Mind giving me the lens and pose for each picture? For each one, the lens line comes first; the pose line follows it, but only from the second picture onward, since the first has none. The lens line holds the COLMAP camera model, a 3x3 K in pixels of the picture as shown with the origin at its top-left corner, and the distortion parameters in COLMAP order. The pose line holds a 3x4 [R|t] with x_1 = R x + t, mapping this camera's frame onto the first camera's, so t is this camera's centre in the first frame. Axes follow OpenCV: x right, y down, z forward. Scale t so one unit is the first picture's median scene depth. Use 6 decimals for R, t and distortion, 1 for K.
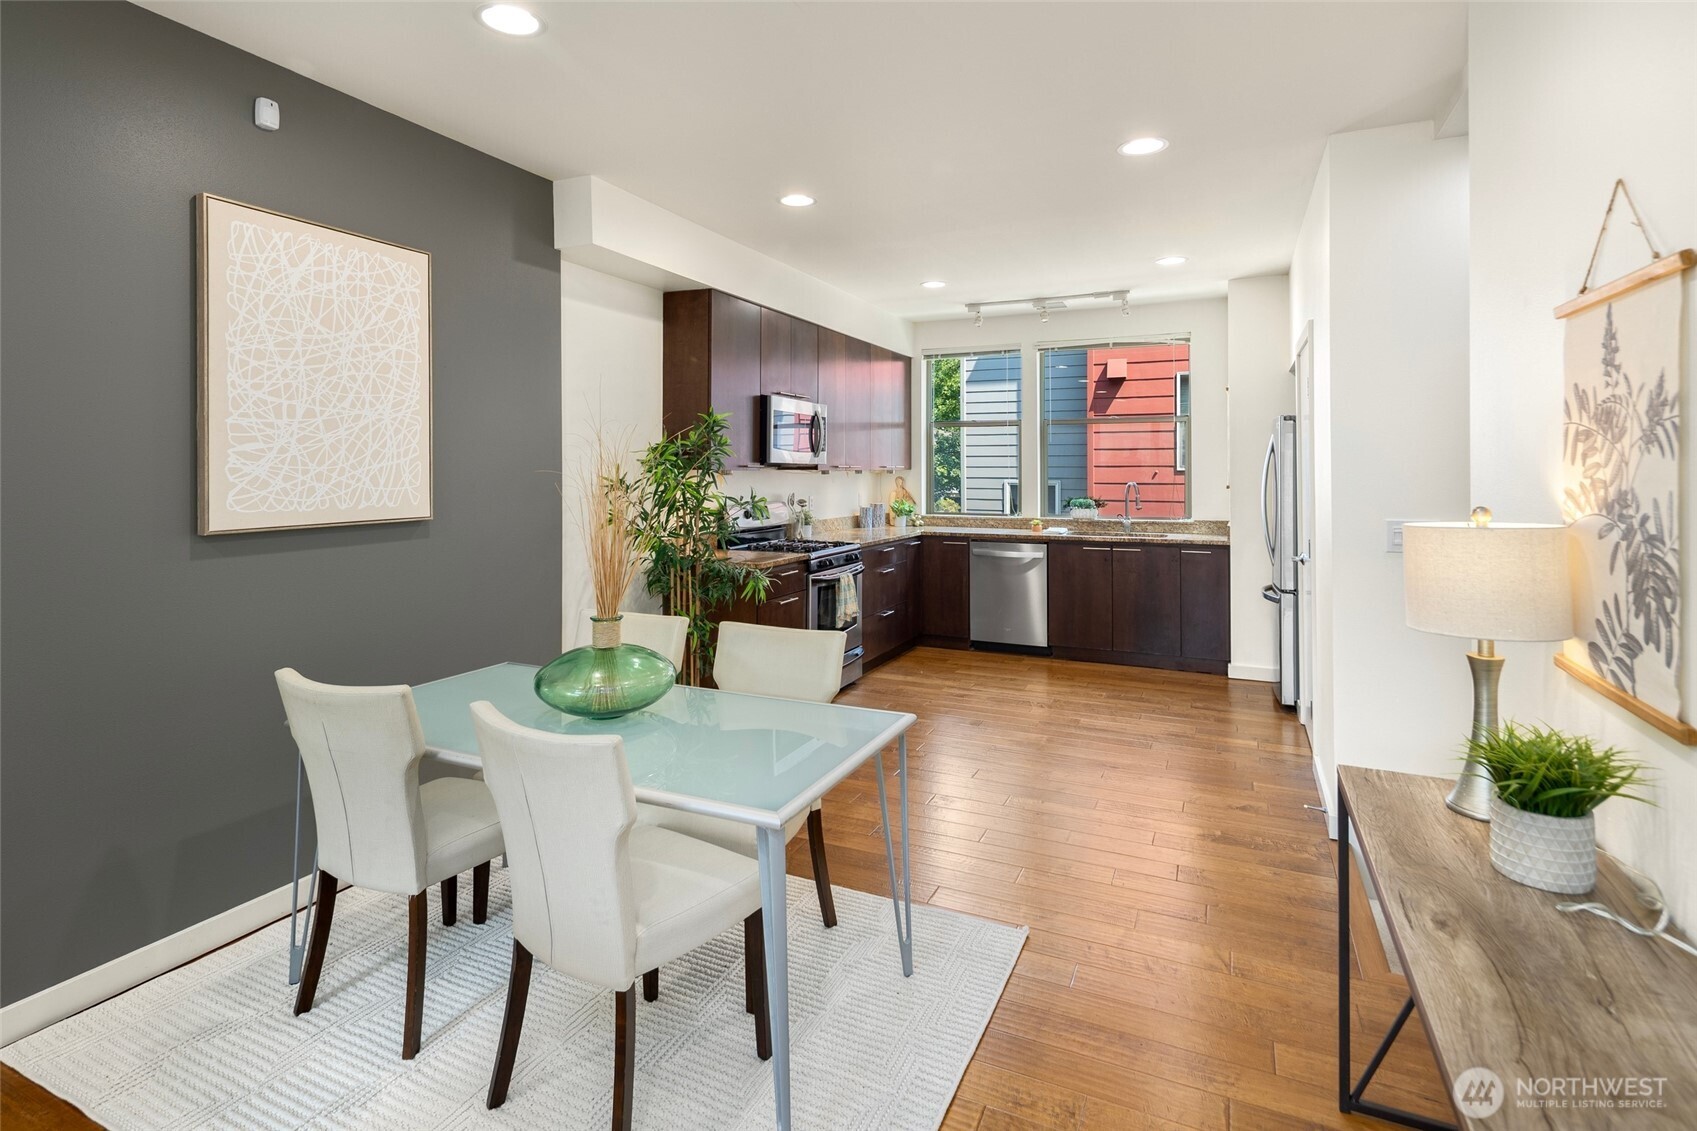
lens RADIAL K [[826.2, 0, 852.0], [0, 826.2, 465.1], [0, 0, 1]] dist [0.002028, 0.000227]
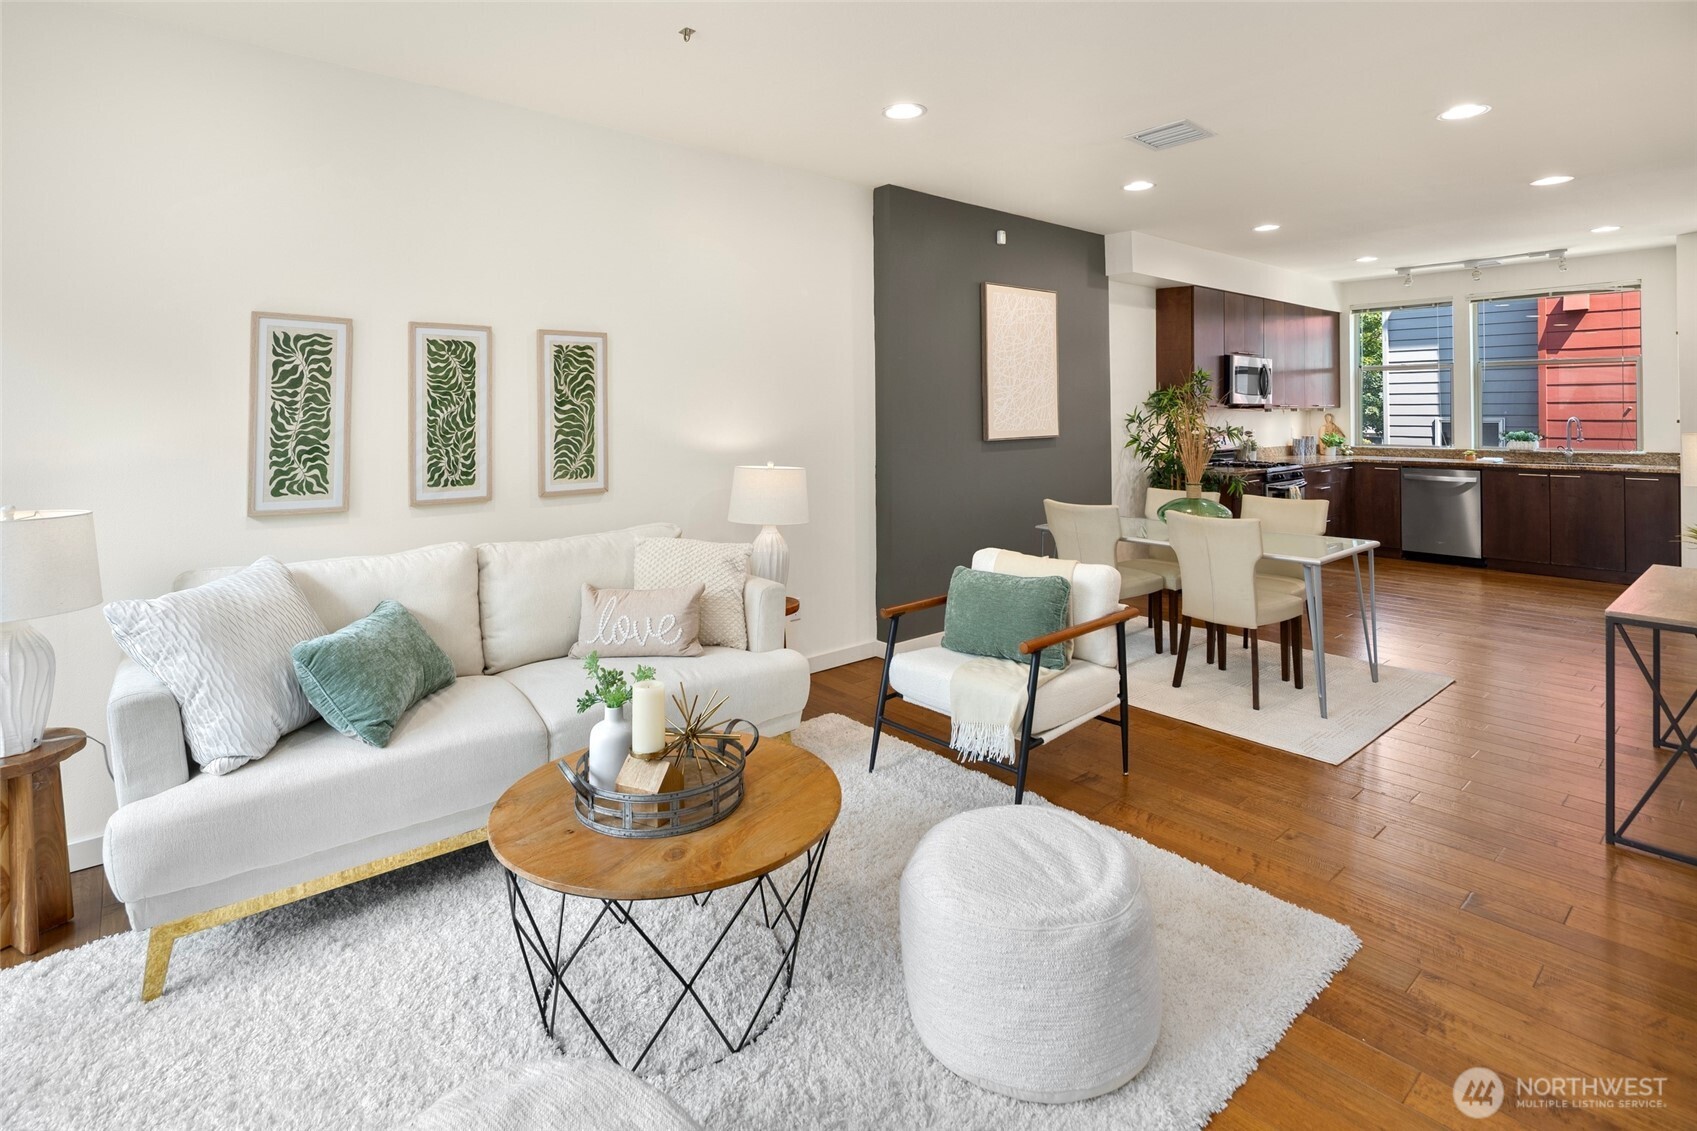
lens RADIAL K [[817.1, 0, 845.7], [0, 817.1, 409.4], [0, 0, 1]] dist [-0.001826, -0.001214]
pose [[0.903726, -0.006706, -0.428059, -0.083543], [0.009059, 0.999953, 0.003459, -0.003098], [0.428015, -0.007004, 0.903744, -0.441437]]
